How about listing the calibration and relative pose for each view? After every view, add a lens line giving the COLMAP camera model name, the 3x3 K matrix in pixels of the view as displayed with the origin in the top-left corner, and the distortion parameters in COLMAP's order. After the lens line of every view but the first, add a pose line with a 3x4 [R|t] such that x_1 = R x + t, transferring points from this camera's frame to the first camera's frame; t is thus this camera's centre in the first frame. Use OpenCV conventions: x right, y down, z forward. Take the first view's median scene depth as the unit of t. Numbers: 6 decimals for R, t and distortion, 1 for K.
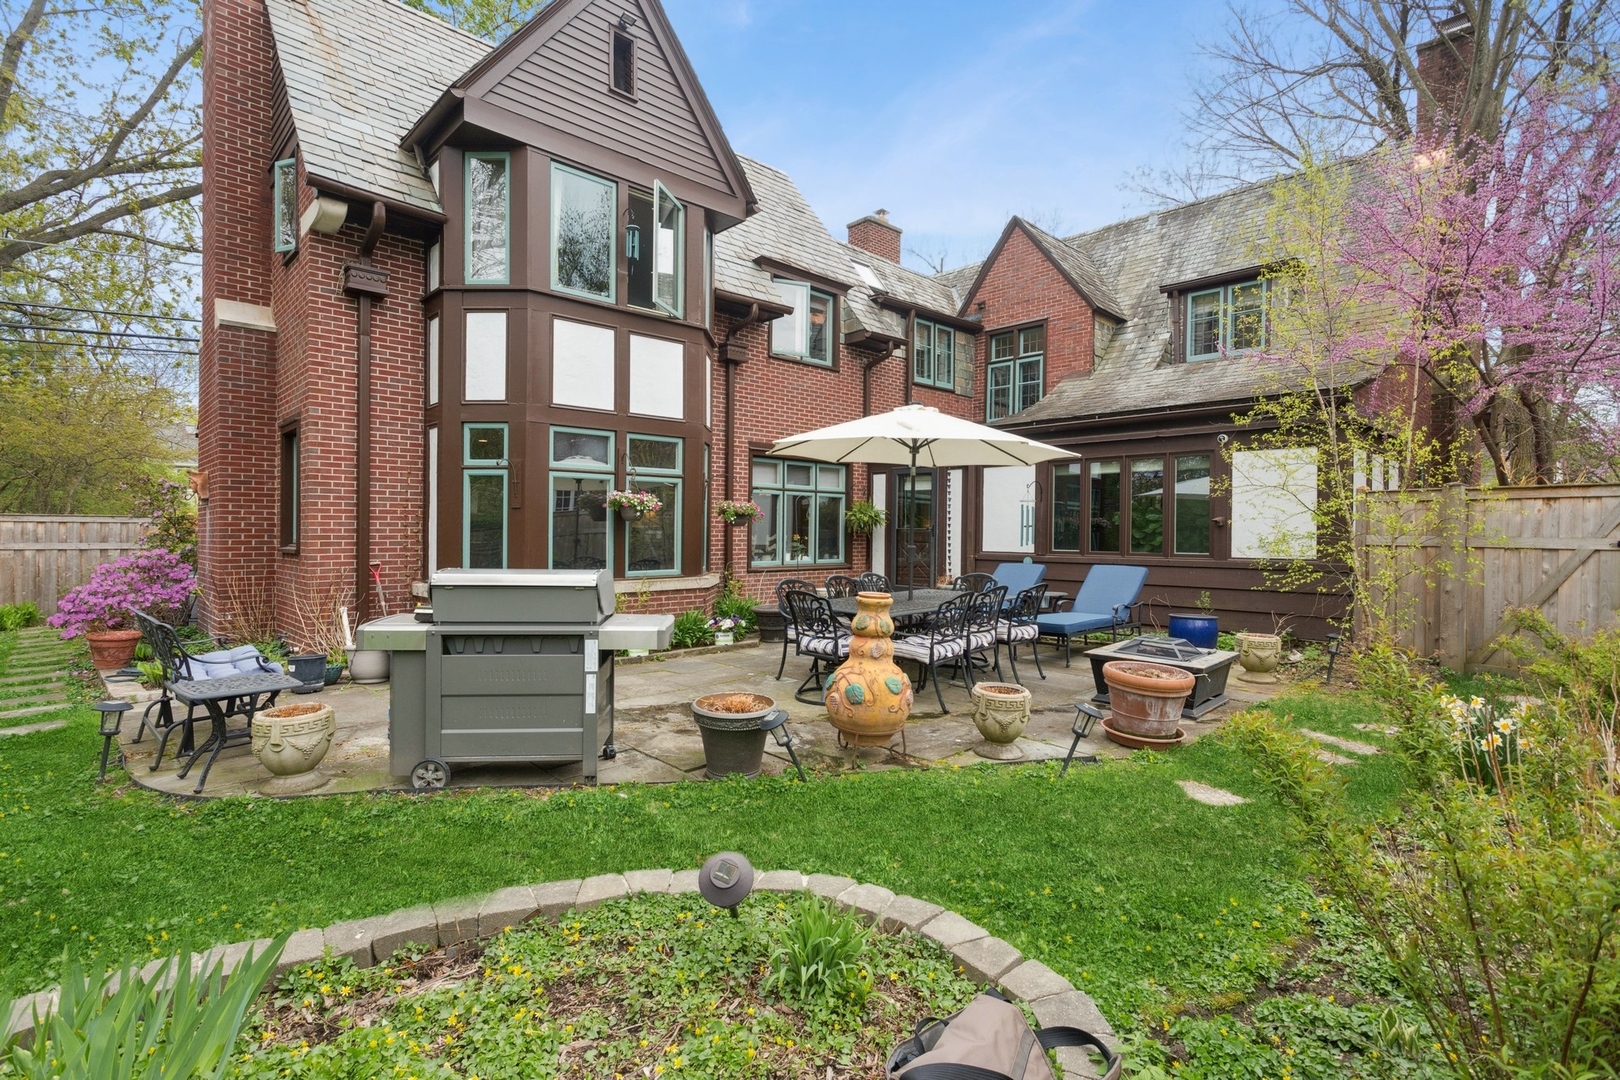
lens RADIAL K [[741.8, 0, 810.0], [0, 741.8, 540.0], [0, 0, 1]] dist [0.002021, 0.000838]
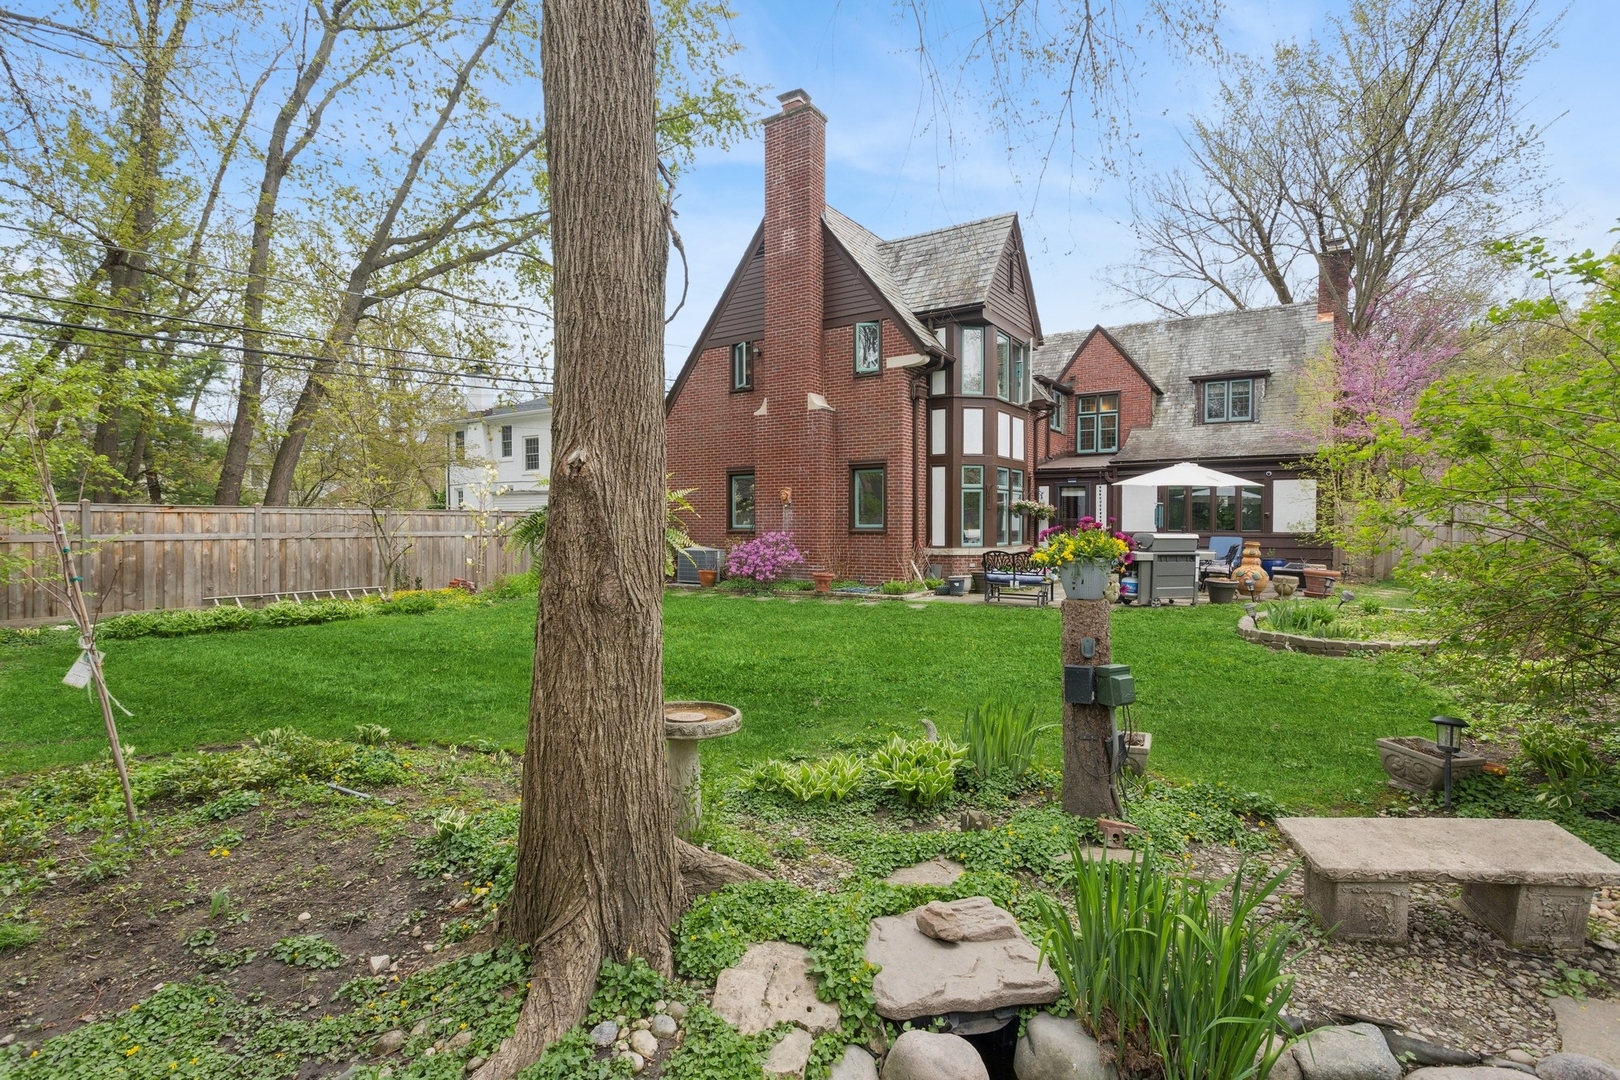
lens RADIAL K [[741.8, 0, 810.0], [0, 741.8, 540.0], [0, 0, 1]] dist [0.002021, 0.000838]
pose [[0.975381, -0.013568, 0.220108, -0.728178], [0.011760, 0.999886, 0.009521, 0.007209], [-0.220212, -0.006698, 0.975429, -0.455521]]
